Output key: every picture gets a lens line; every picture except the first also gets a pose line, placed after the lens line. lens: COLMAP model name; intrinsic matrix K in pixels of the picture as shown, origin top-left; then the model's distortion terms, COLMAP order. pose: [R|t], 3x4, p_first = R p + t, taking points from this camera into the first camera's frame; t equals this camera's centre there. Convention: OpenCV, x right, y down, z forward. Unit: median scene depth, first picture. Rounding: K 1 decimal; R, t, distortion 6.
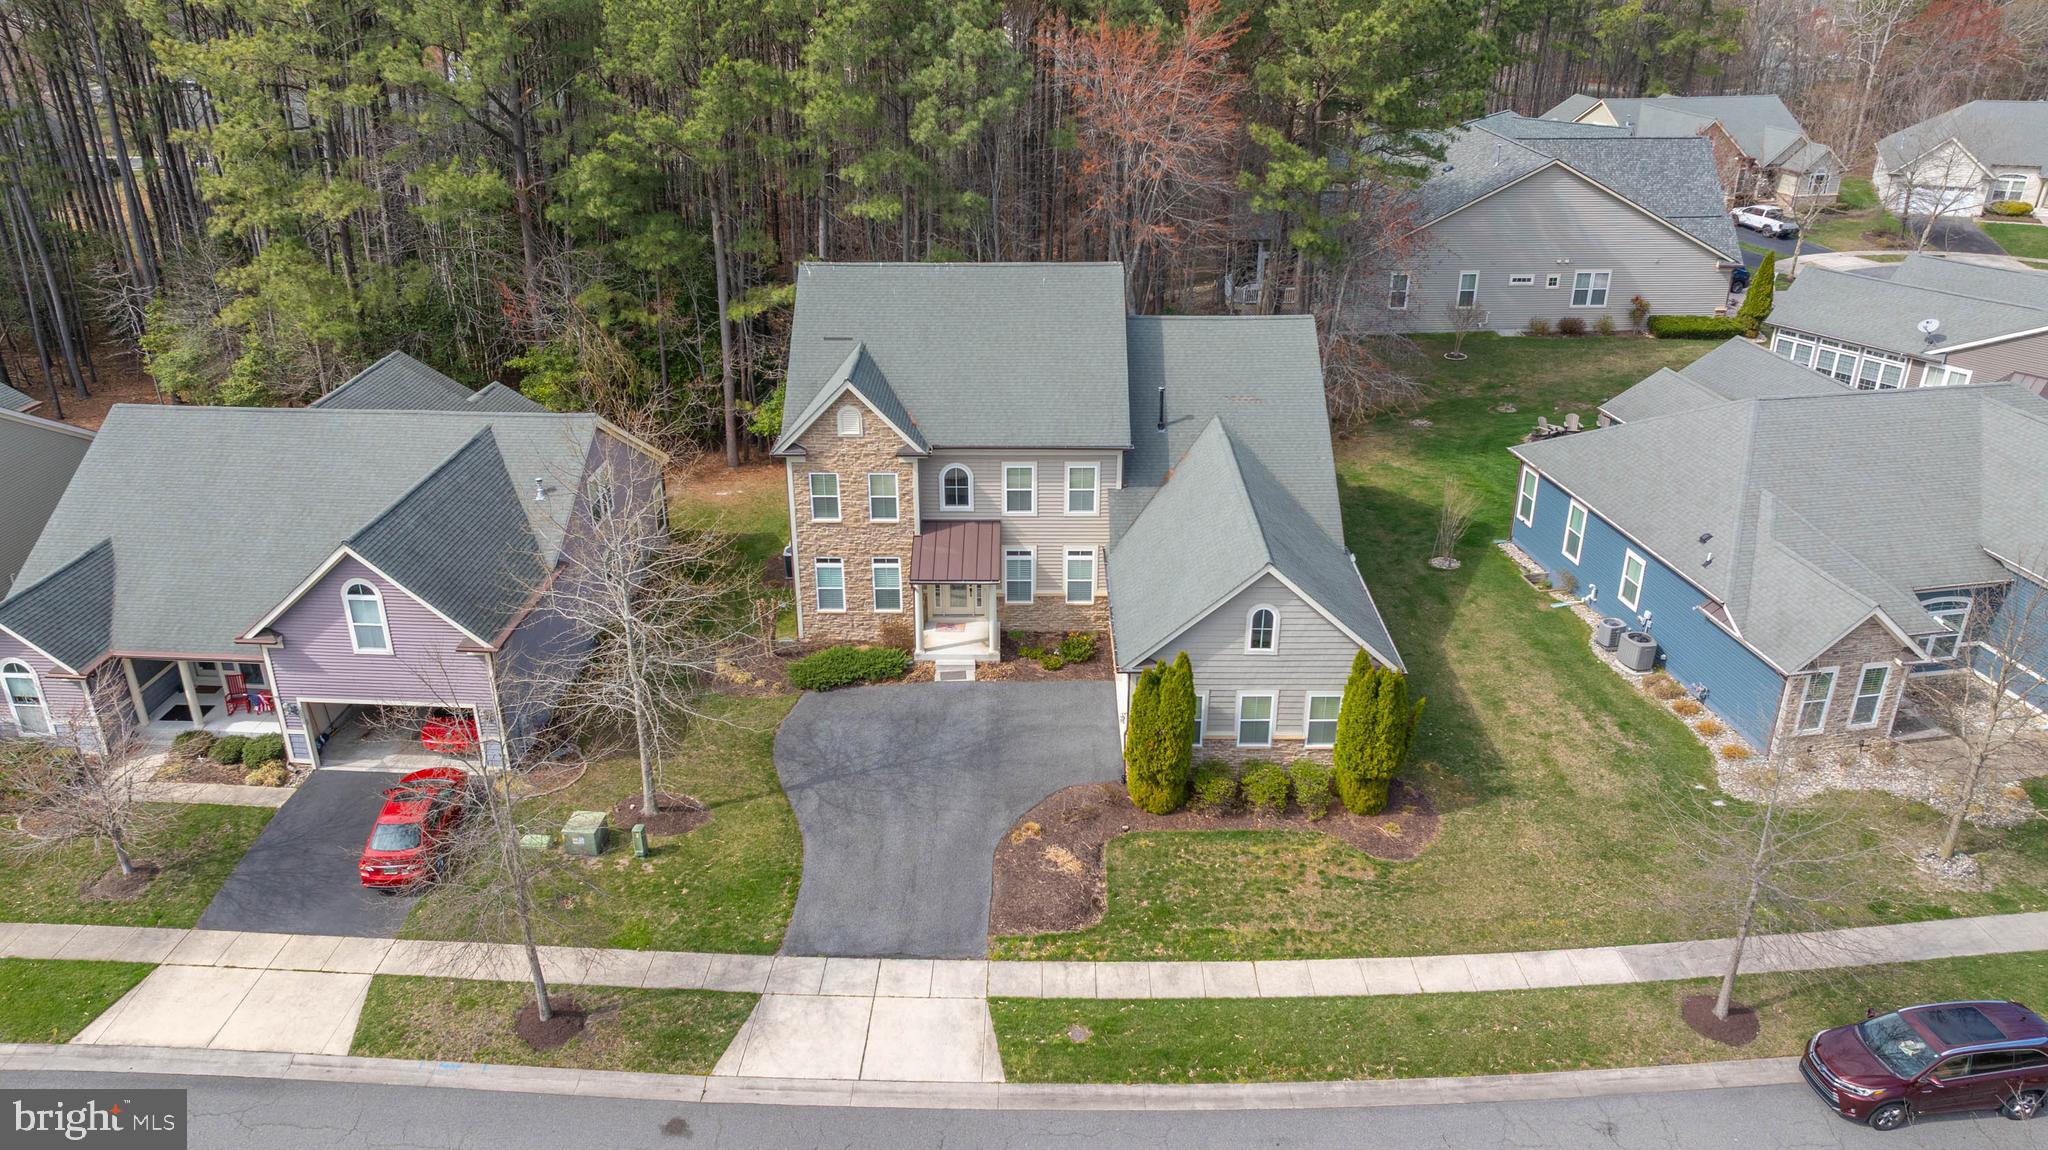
lens RADIAL K [[1451.3, 0, 1022.2], [0, 1451.3, 585.8], [0, 0, 1]] dist [-0.032258, 0.015720]
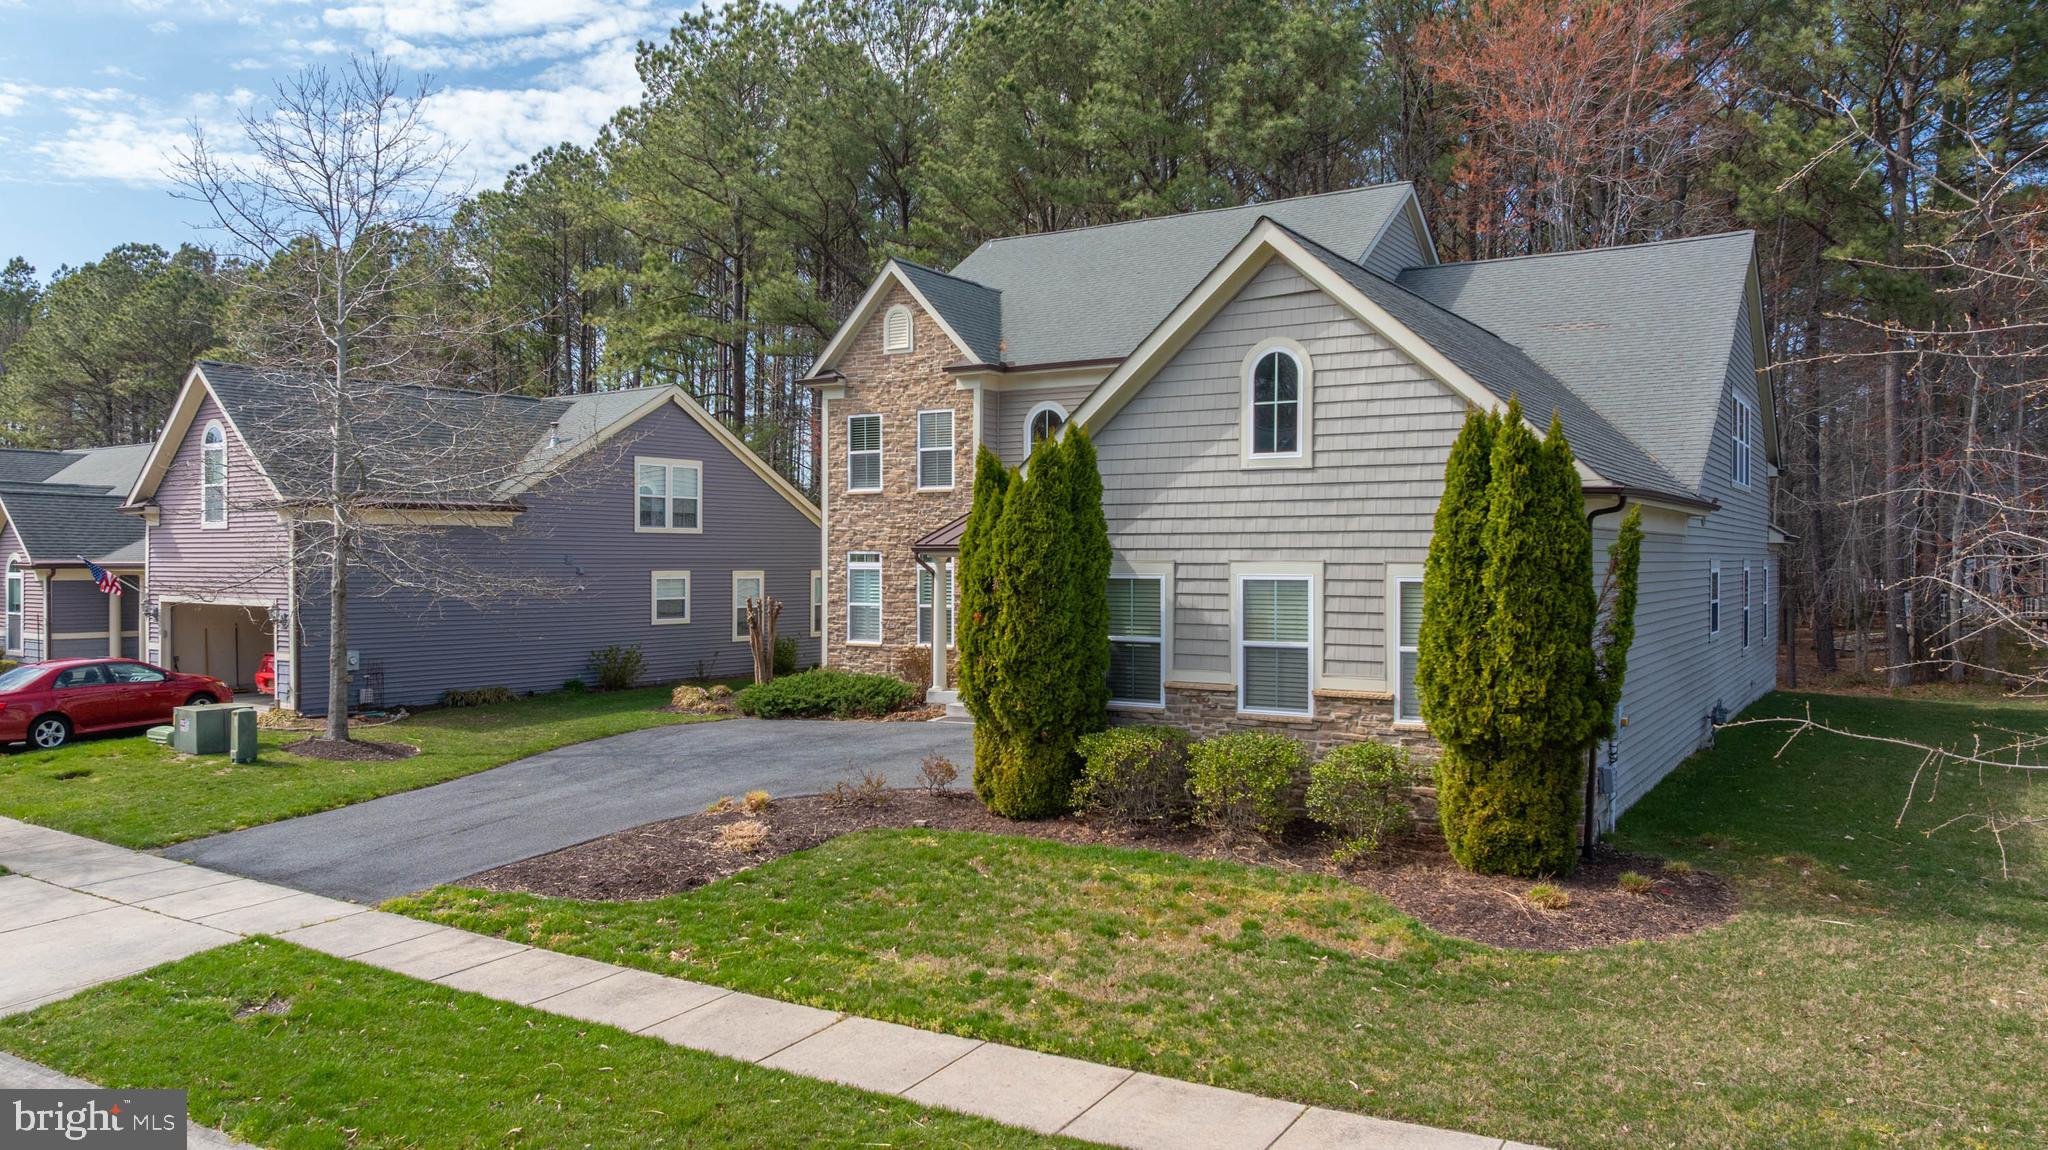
lens RADIAL K [[1451.3, 0, 1020.2], [0, 1451.3, 569.5], [0, 0, 1]] dist [-0.032258, 0.015720]
pose [[0.844790, 0.003524, -0.535086, 0.324313], [-0.231710, 0.903771, -0.359872, 0.242840], [0.482327, 0.428001, 0.764314, 0.630108]]
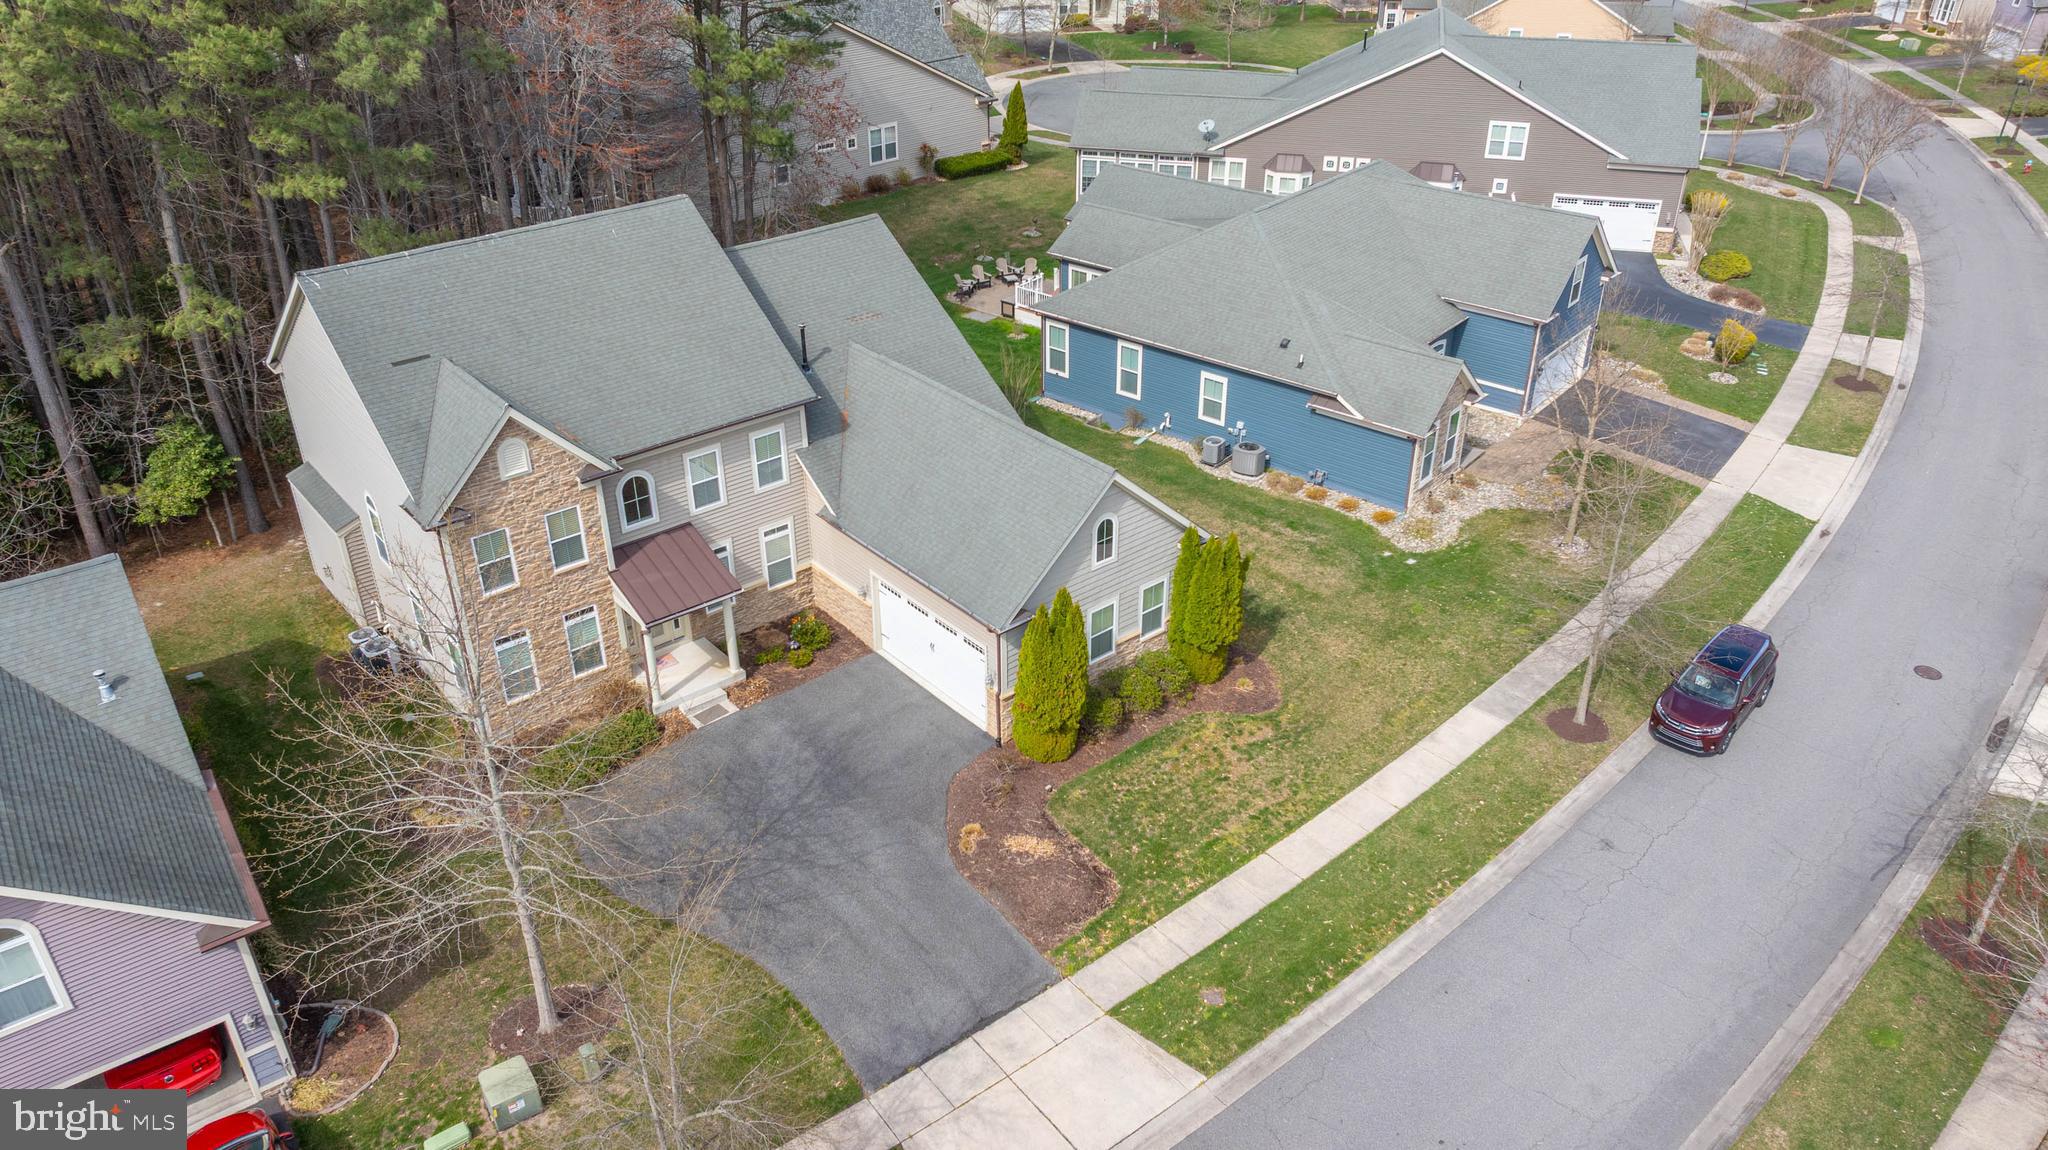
lens RADIAL K [[1451.3, 0, 1039.6], [0, 1451.3, 580.7], [0, 0, 1]] dist [-0.032258, 0.015720]
pose [[0.760309, -0.326384, 0.561609, -0.404354], [0.280252, 0.944811, 0.169680, -0.116255], [-0.585995, 0.028383, 0.809818, 0.238132]]
